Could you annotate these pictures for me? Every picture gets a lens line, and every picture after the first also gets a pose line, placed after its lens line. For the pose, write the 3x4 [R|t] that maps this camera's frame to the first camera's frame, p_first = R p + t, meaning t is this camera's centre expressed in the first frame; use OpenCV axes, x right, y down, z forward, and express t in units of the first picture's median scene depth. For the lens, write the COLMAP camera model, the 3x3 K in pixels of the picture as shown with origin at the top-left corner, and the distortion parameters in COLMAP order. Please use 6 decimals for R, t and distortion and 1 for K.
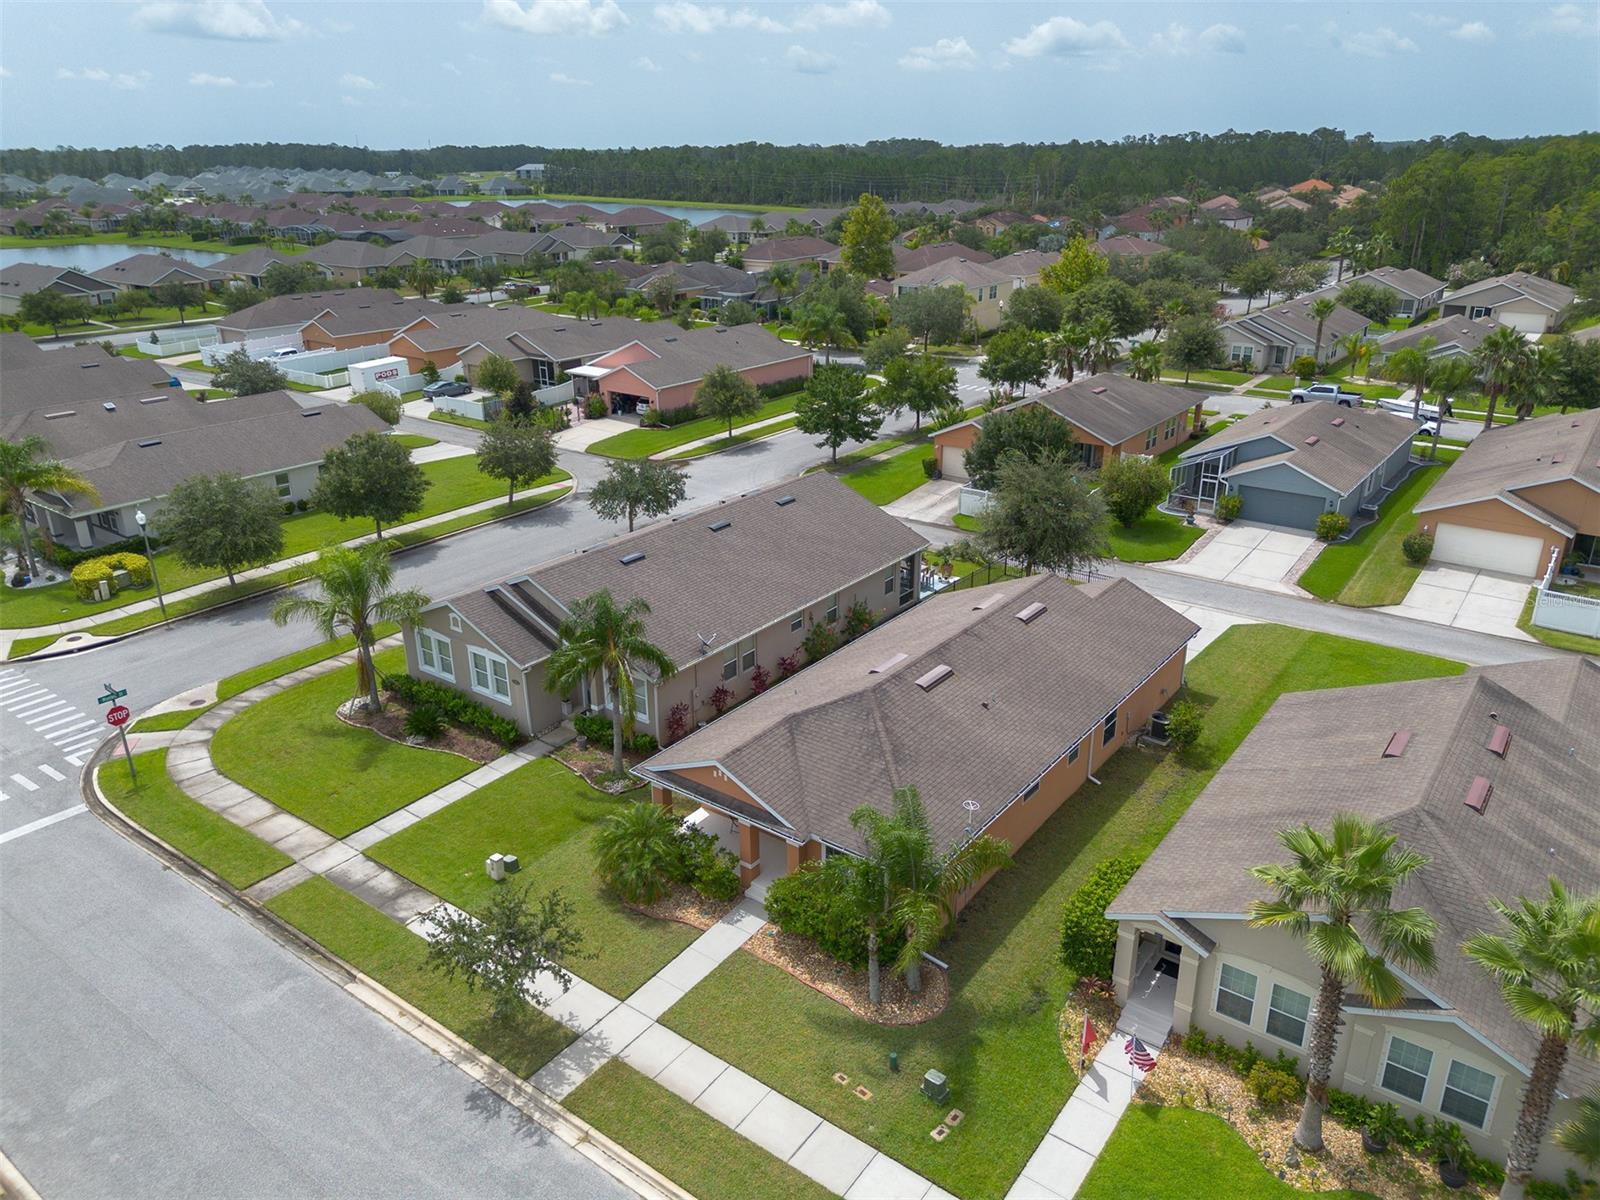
lens RADIAL K [[1131.0, 0, 803.8], [0, 1131.0, 602.7], [0, 0, 1]] dist [0.044749, -0.033511]
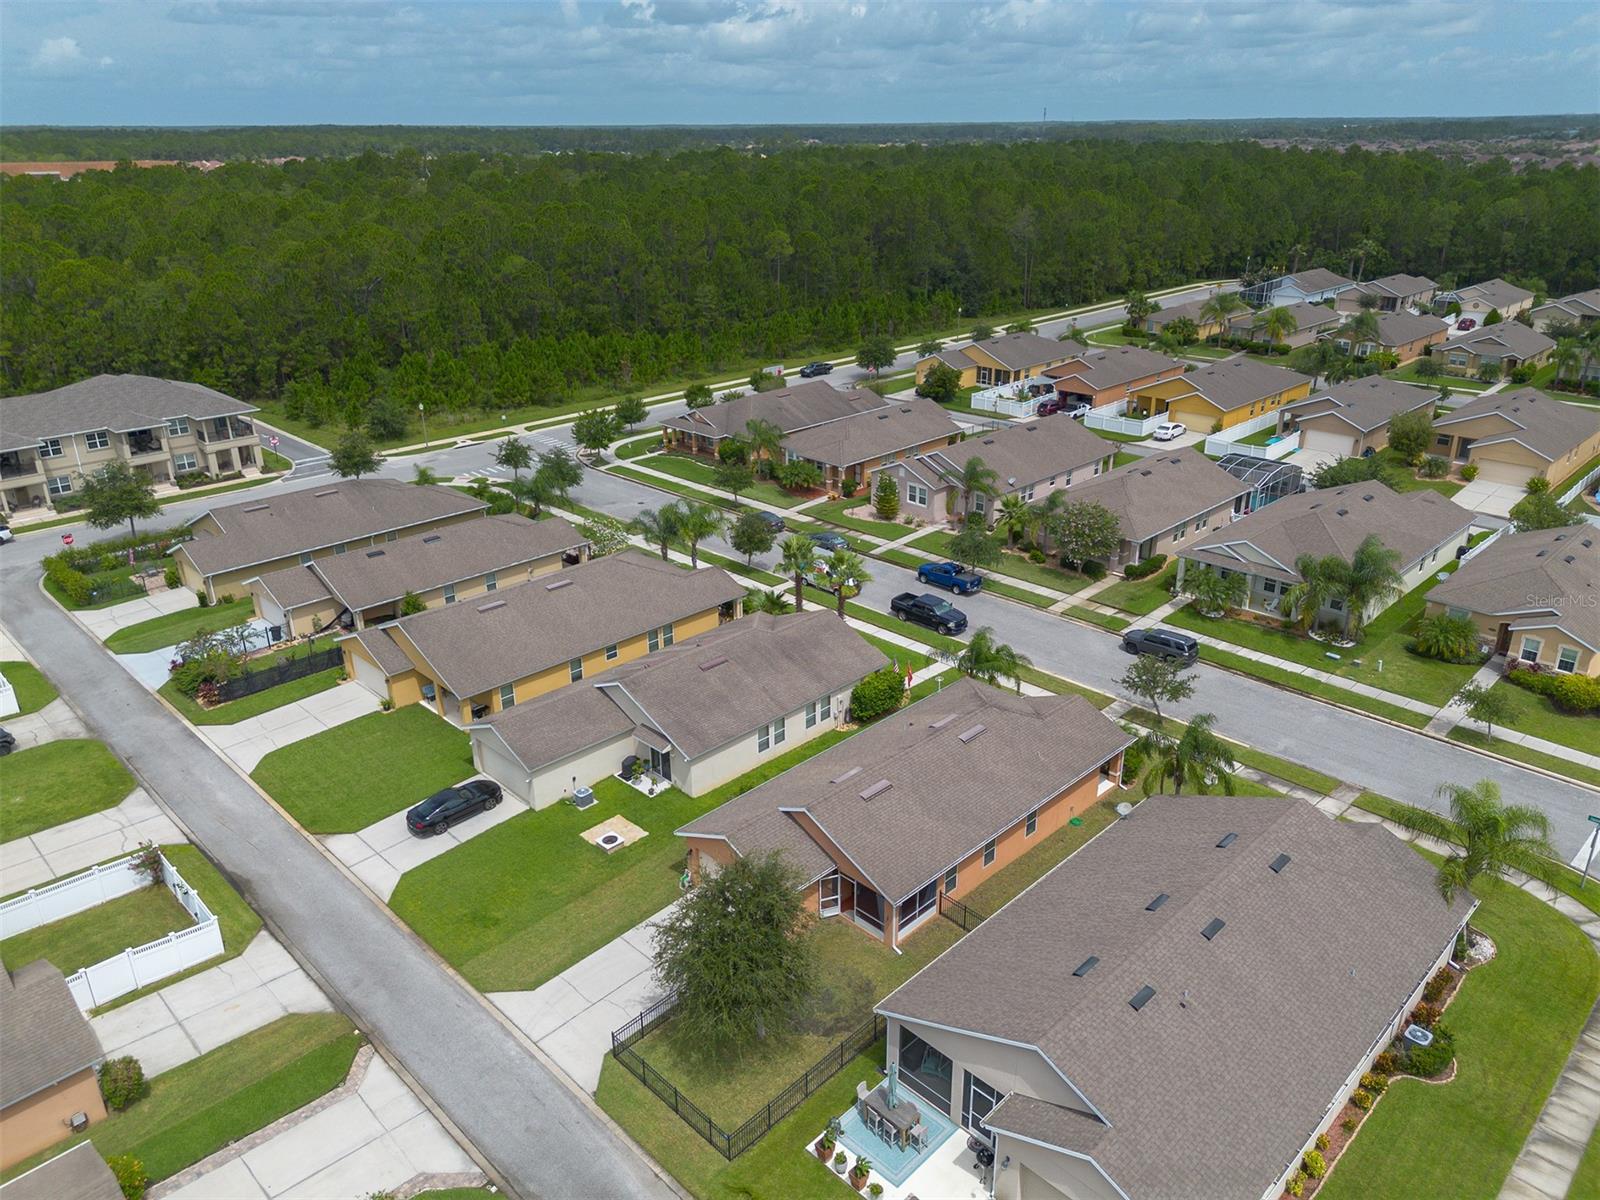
lens RADIAL K [[1131.0, 0, 800.1], [0, 1131.0, 604.3], [0, 0, 1]] dist [0.044749, -0.033511]
pose [[-0.989830, -0.041780, 0.135982, 0.096260], [0.065562, 0.714348, 0.696713, -0.977863], [-0.126247, 0.698542, -0.704344, 1.748659]]
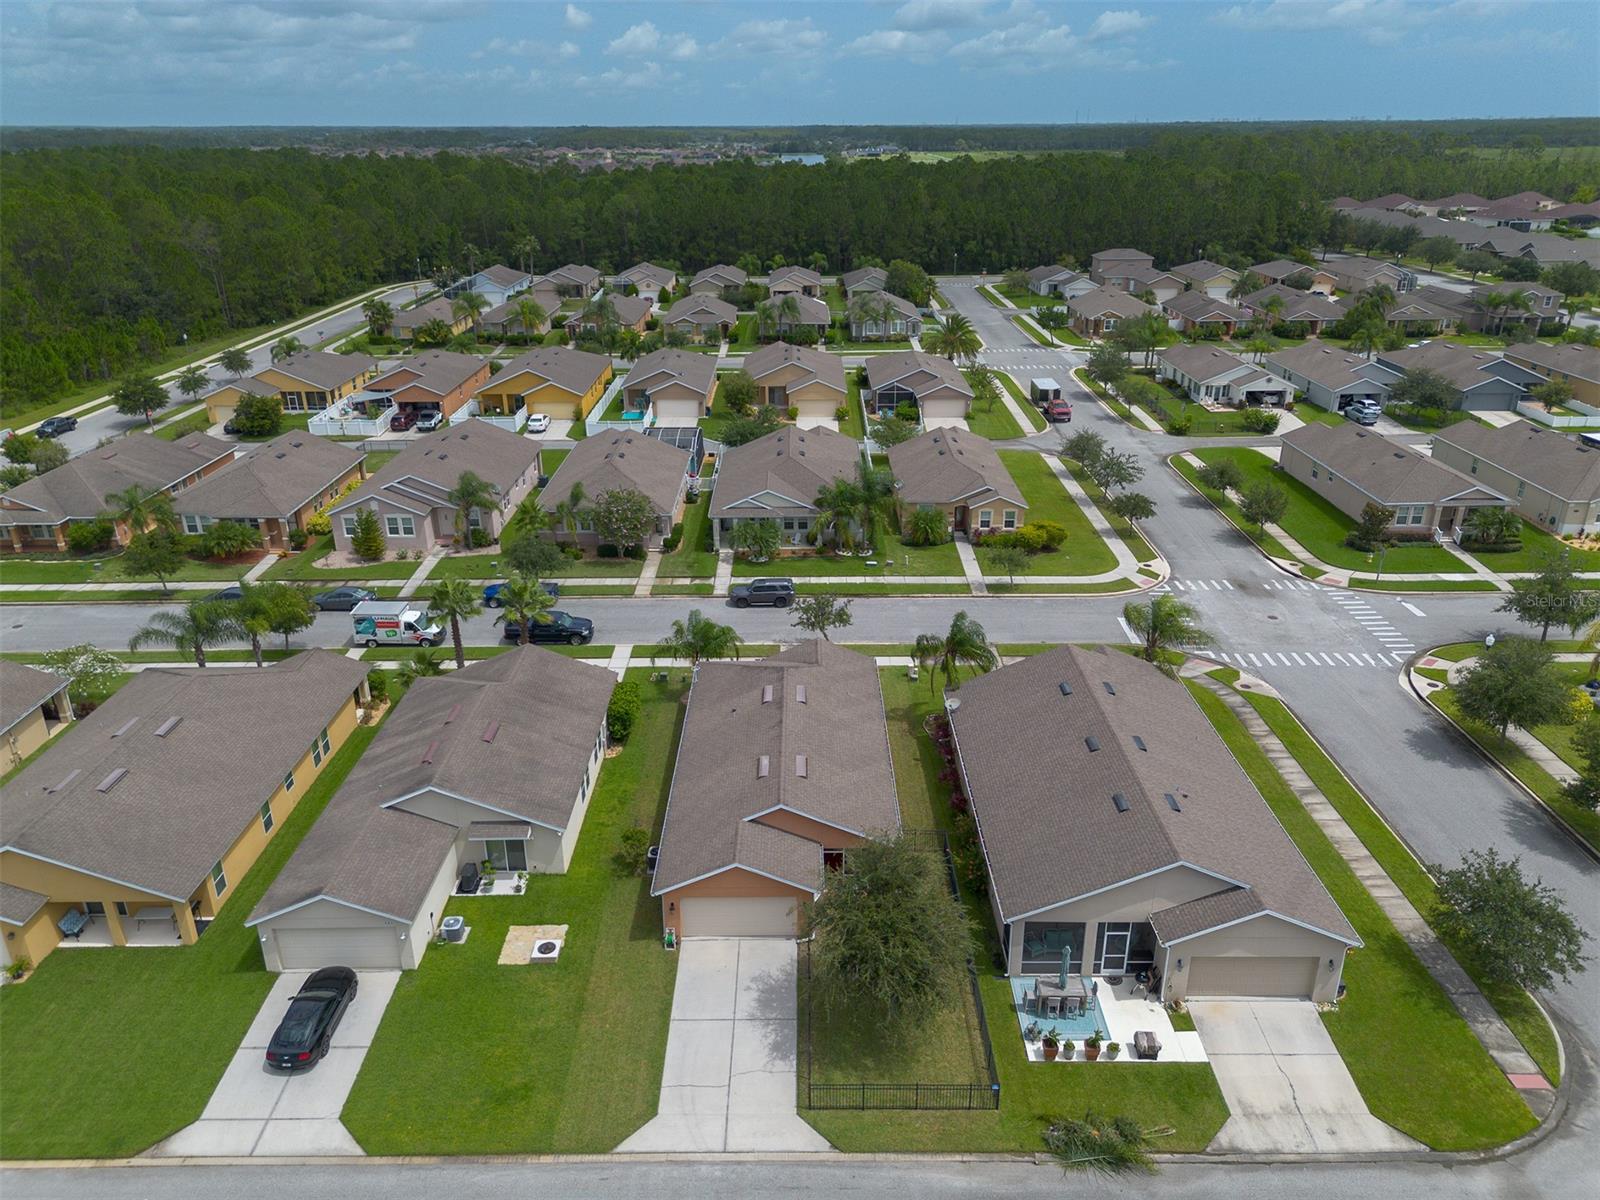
lens RADIAL K [[1131.0, 0, 799.0], [0, 1131.0, 606.2], [0, 0, 1]] dist [0.044749, -0.033511]
pose [[-0.799341, 0.244747, -0.548774, 0.799276], [-0.211125, 0.740658, 0.637849, -0.905492], [0.562566, 0.625719, -0.540366, 1.582908]]
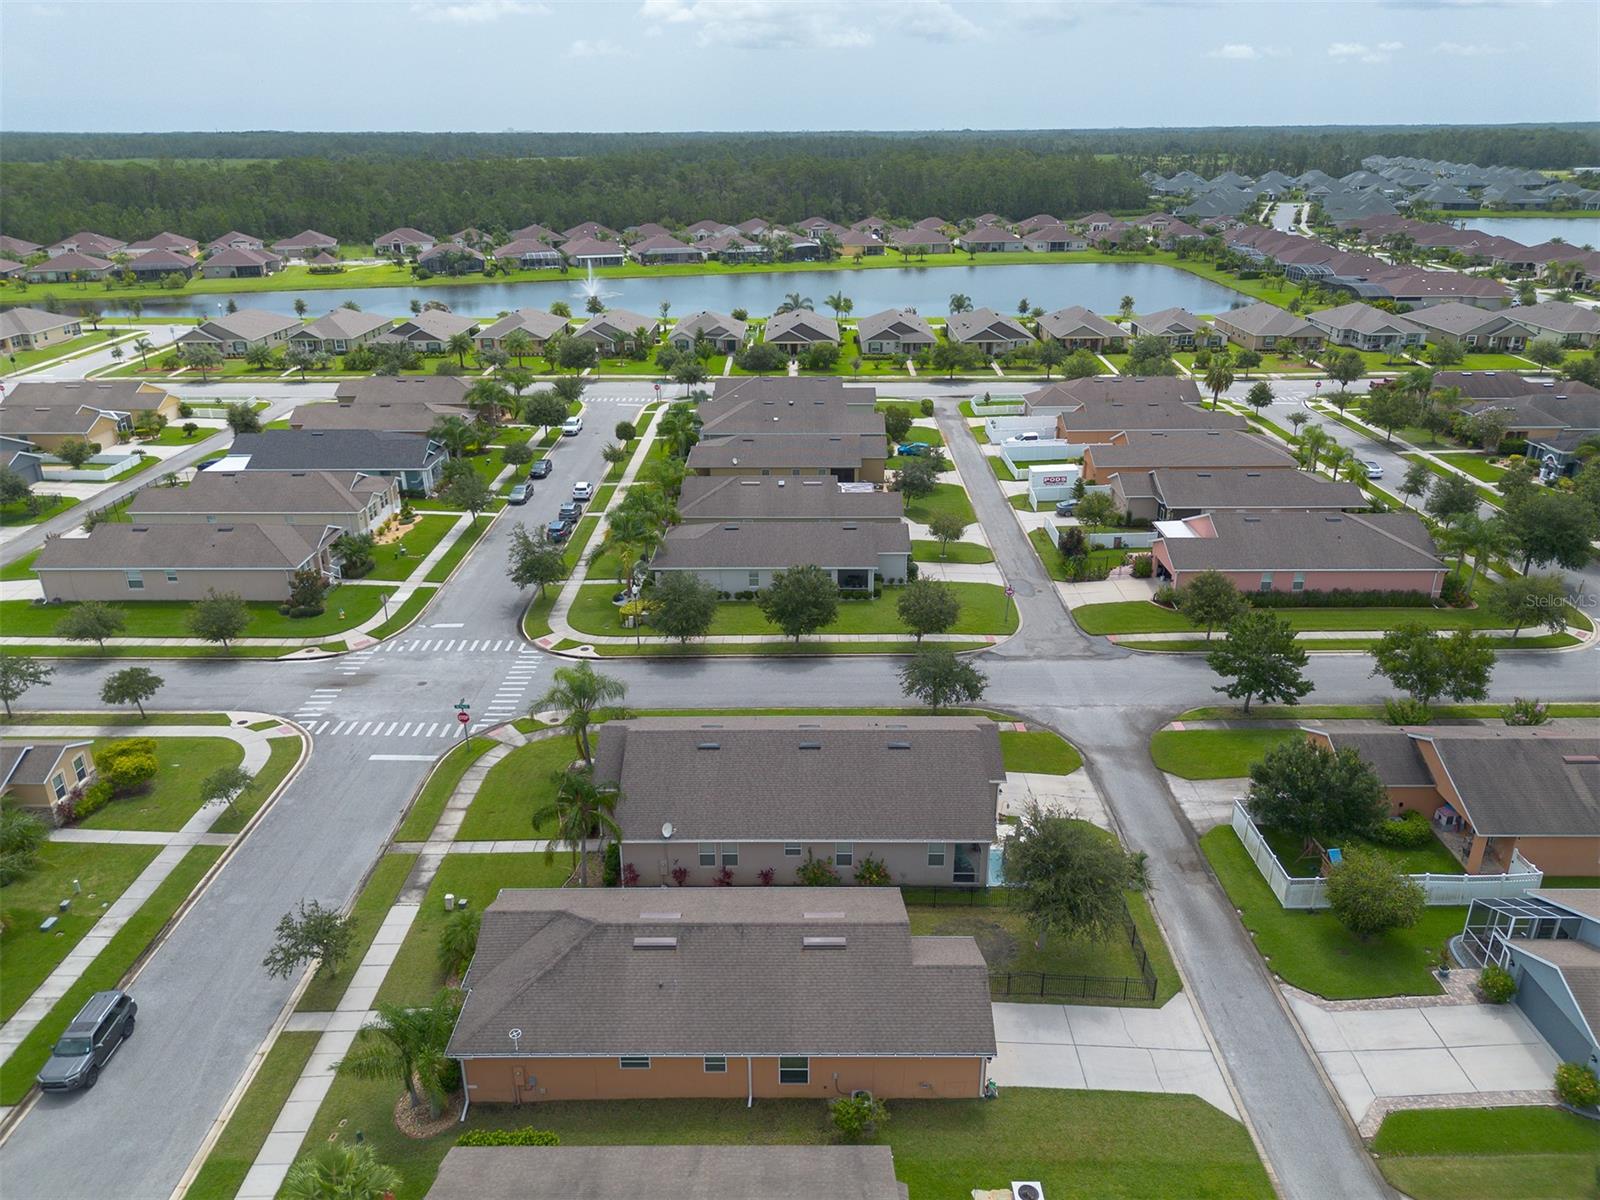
lens RADIAL K [[1131.0, 0, 810.7], [0, 1131.0, 601.1], [0, 0, 1]] dist [0.044749, -0.033511]
pose [[0.600543, 0.309782, -0.737146, 0.922543], [-0.296706, 0.942417, 0.154324, -0.481444], [0.742505, 0.126037, 0.657876, 0.216172]]
